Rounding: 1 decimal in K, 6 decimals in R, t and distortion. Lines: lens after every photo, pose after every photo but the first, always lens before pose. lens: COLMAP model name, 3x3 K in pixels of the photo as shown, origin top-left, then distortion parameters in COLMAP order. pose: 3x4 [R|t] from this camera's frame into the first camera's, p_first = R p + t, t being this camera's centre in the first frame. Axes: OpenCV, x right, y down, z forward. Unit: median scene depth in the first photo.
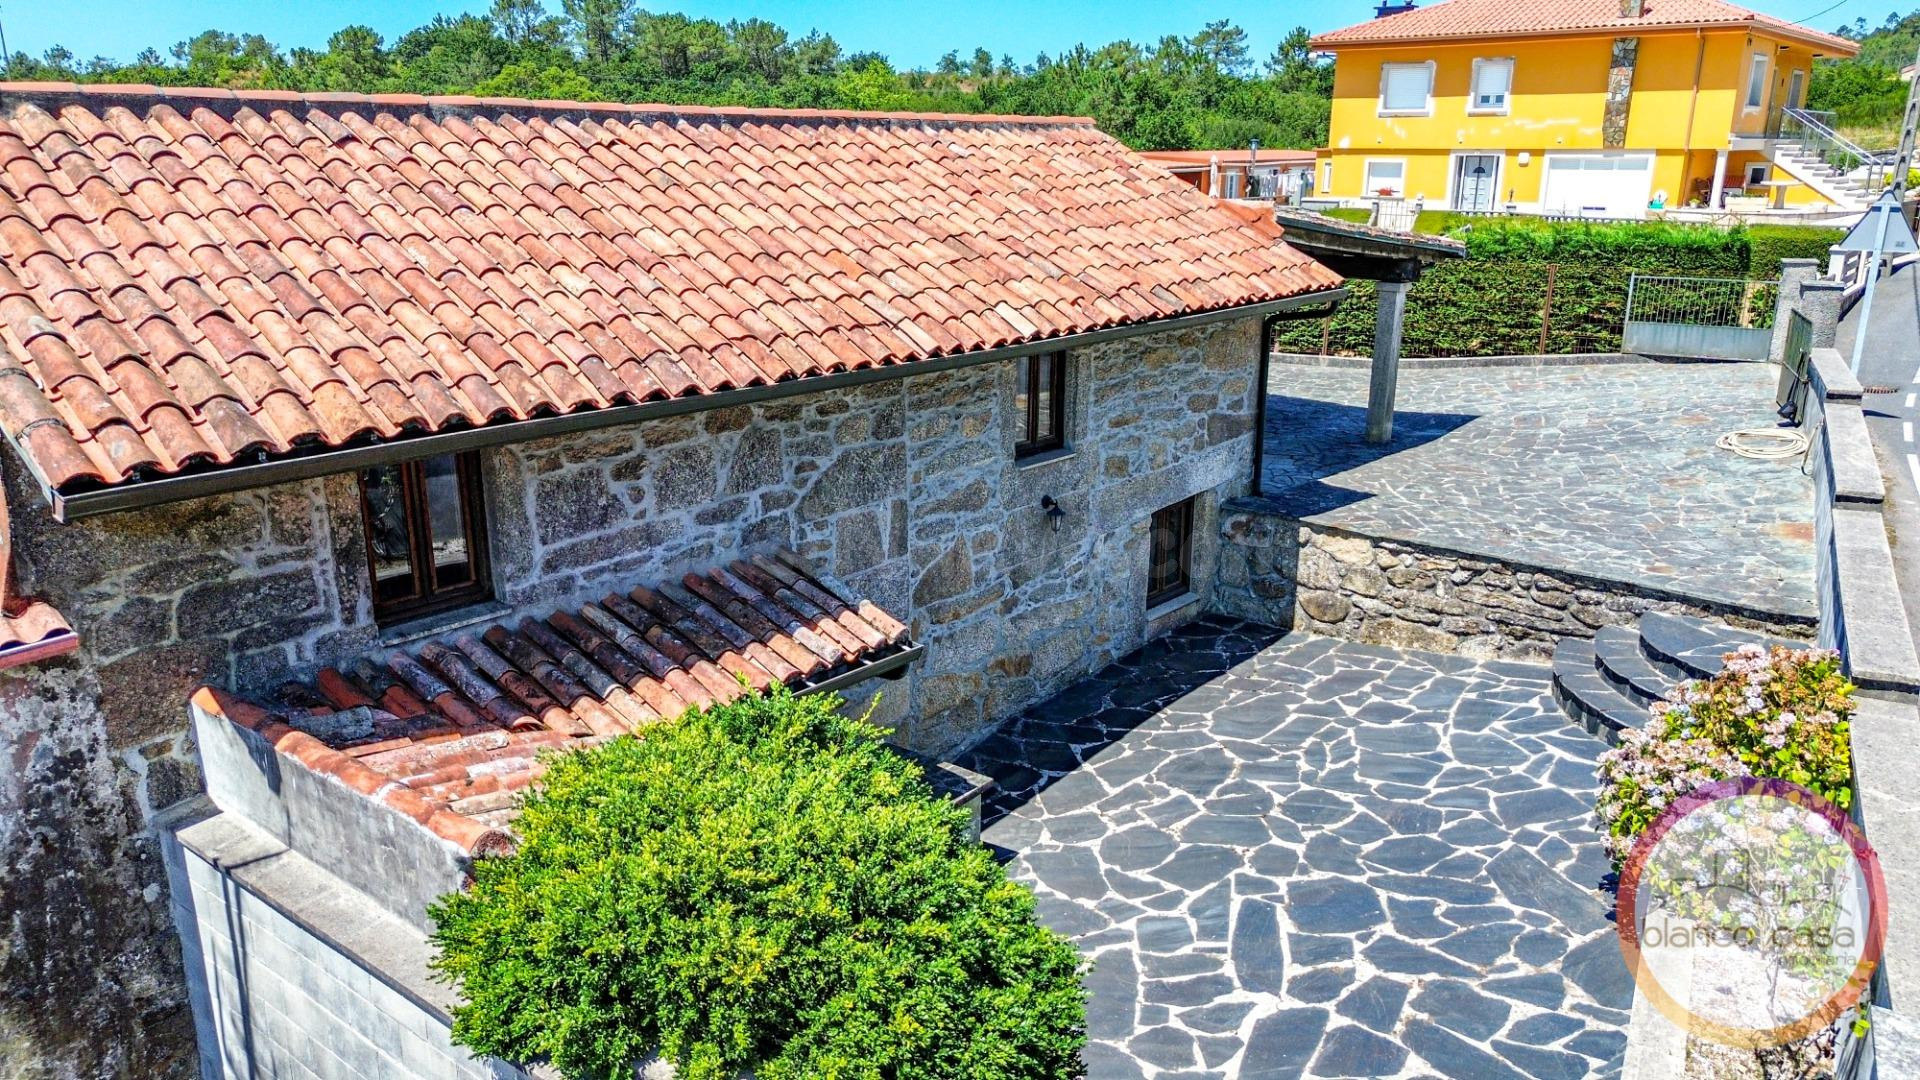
lens RADIAL K [[1408.4, 0, 960.0], [0, 1408.4, 540.0], [0, 0, 1]] dist [0.079922, -0.000675]
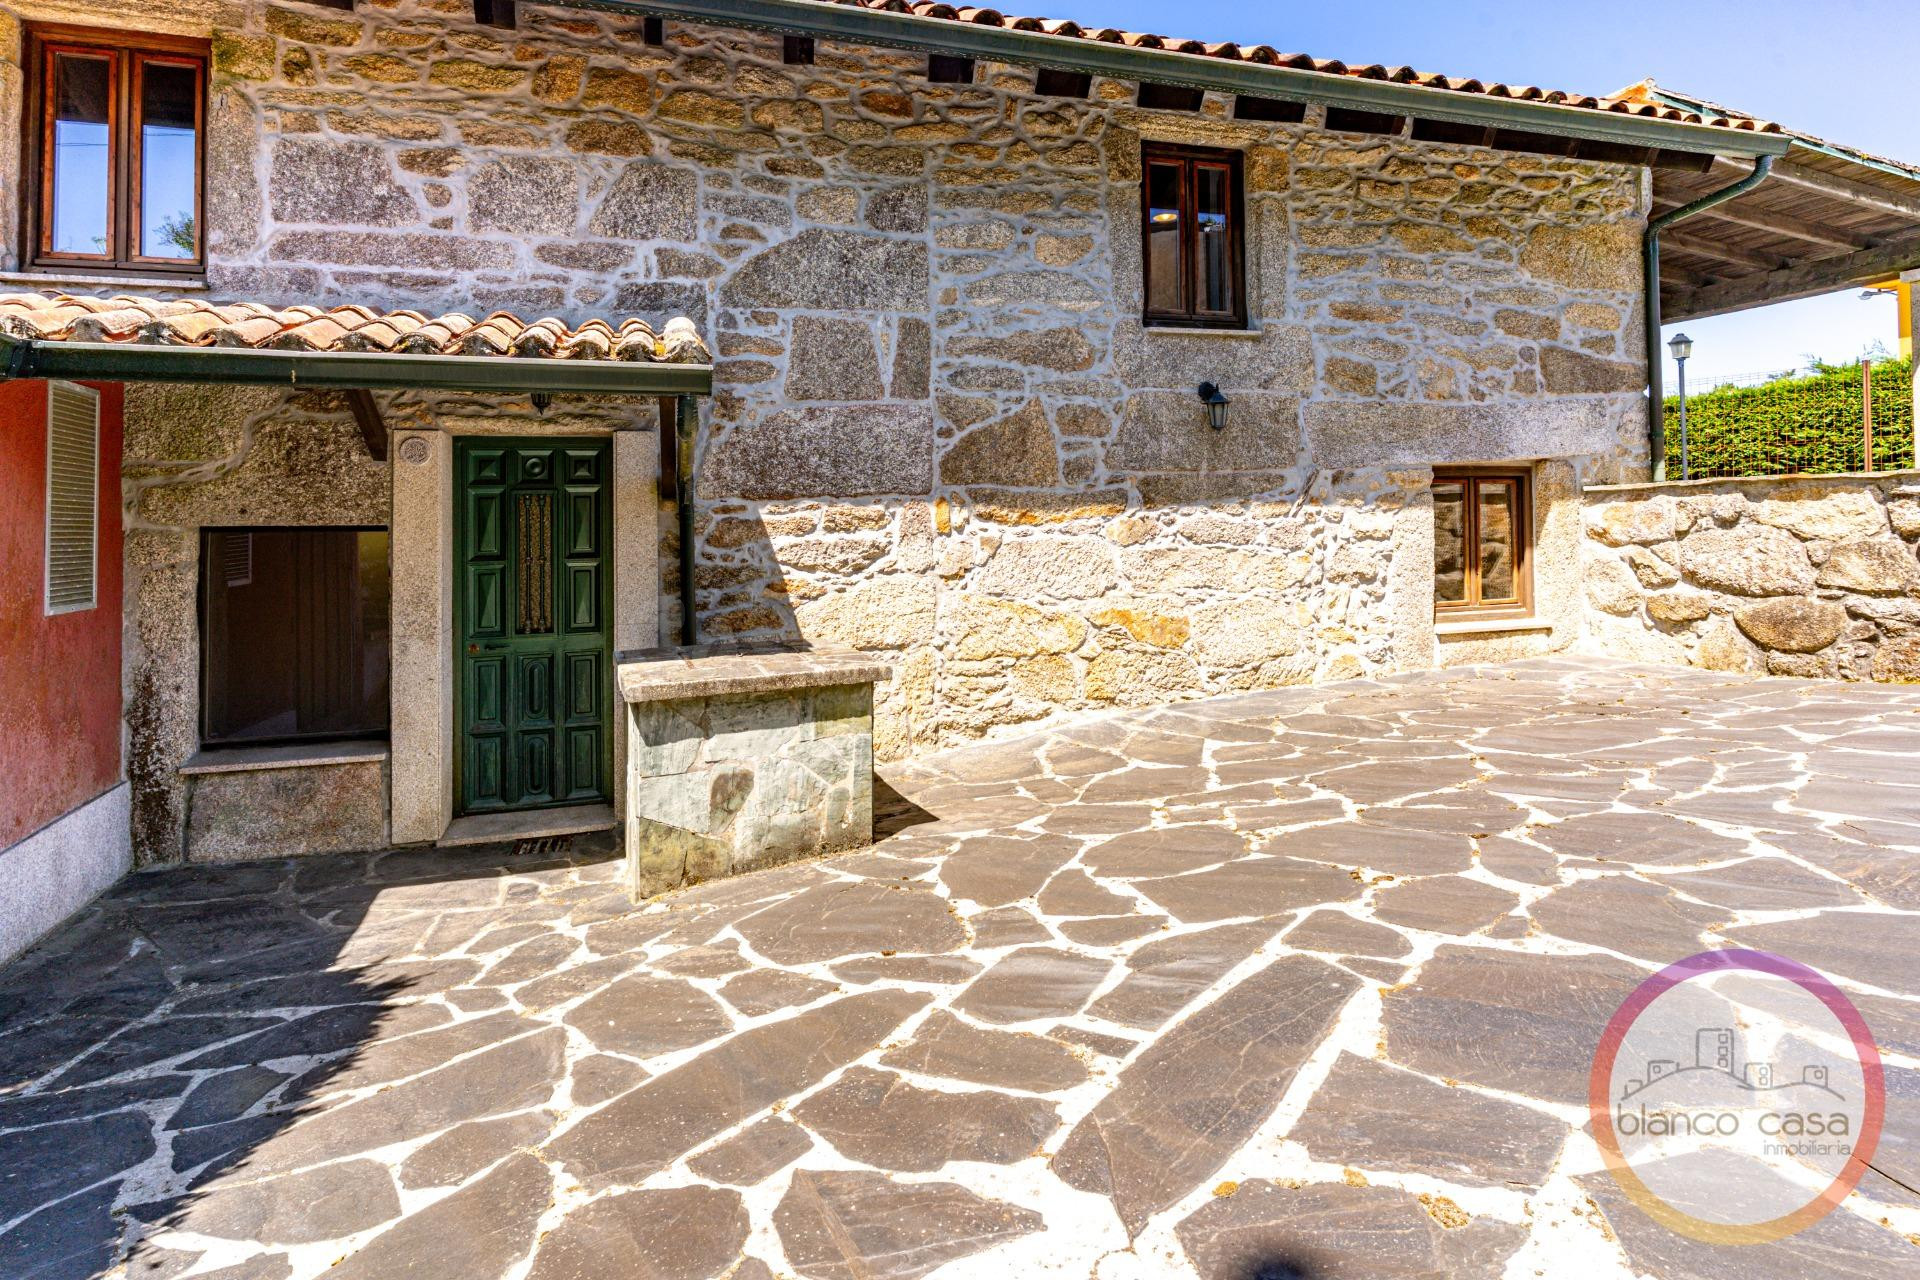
lens RADIAL K [[946.5, 0, 958.6], [0, 946.5, 539.5], [0, 0, 1]] dist [0.000422, 0.000512]
pose [[0.840382, -0.026135, -0.541364, 0.256059], [-0.132587, 0.958576, -0.252097, 0.216140], [0.525527, 0.283636, 0.802105, 0.706115]]
